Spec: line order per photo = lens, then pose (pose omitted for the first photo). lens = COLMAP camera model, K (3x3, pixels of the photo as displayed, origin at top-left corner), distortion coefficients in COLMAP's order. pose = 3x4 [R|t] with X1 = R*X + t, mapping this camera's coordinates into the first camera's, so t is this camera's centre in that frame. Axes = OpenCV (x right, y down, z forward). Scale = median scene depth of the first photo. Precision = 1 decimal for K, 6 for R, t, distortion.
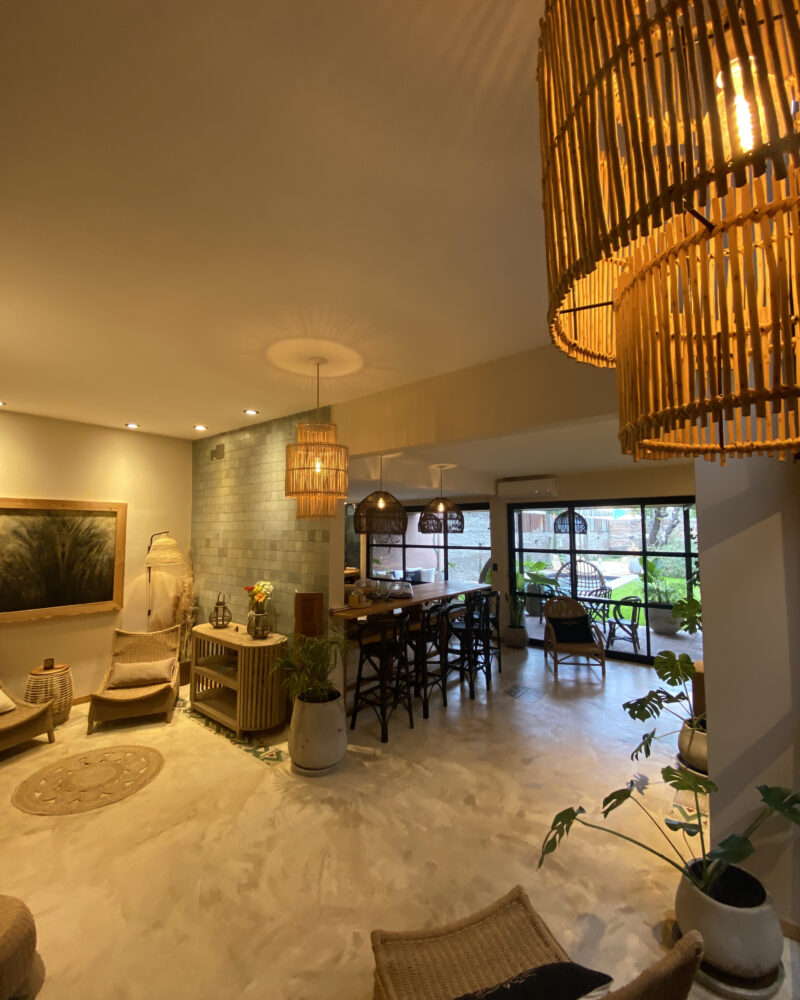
lens RADIAL K [[427.2, 0, 400.0], [0, 427.2, 500.0], [0, 0, 1]] dist [0.057367, -0.030598]
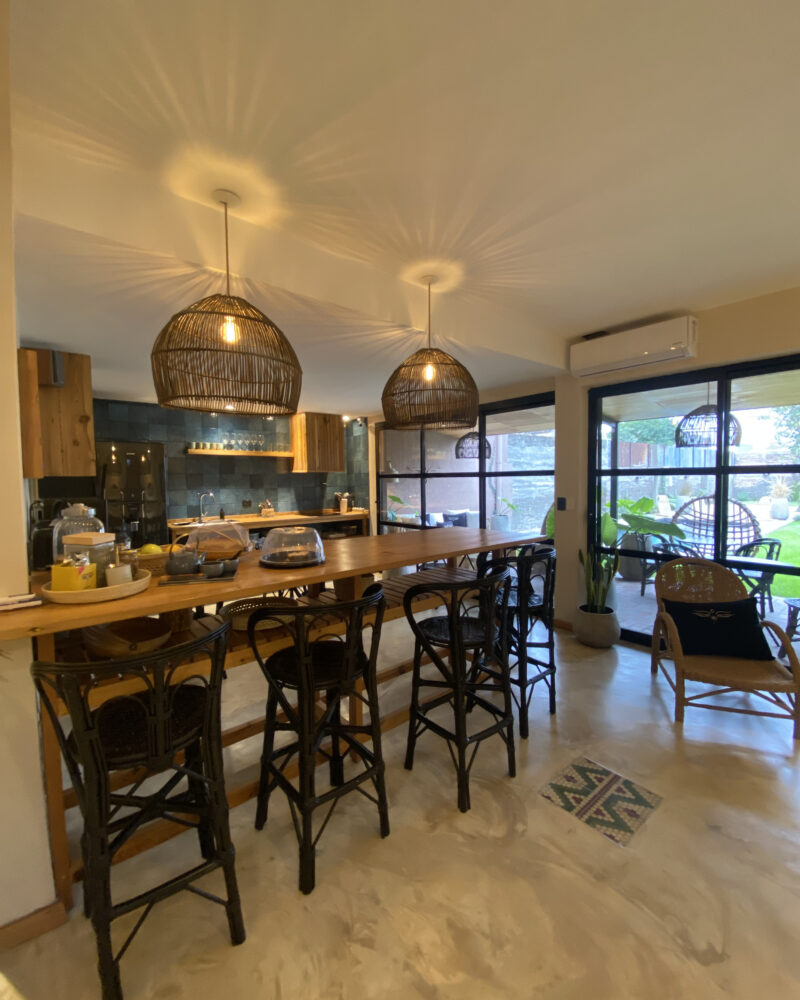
lens RADIAL K [[434.3, 0, 400.0], [0, 434.3, 500.0], [0, 0, 1]] dist [0.000814, -0.000002]
pose [[0.981784, -0.000256, -0.189998, 0.125679], [0.023779, 0.992302, 0.121537, 0.079916], [0.188504, -0.123842, 0.974233, 0.420703]]
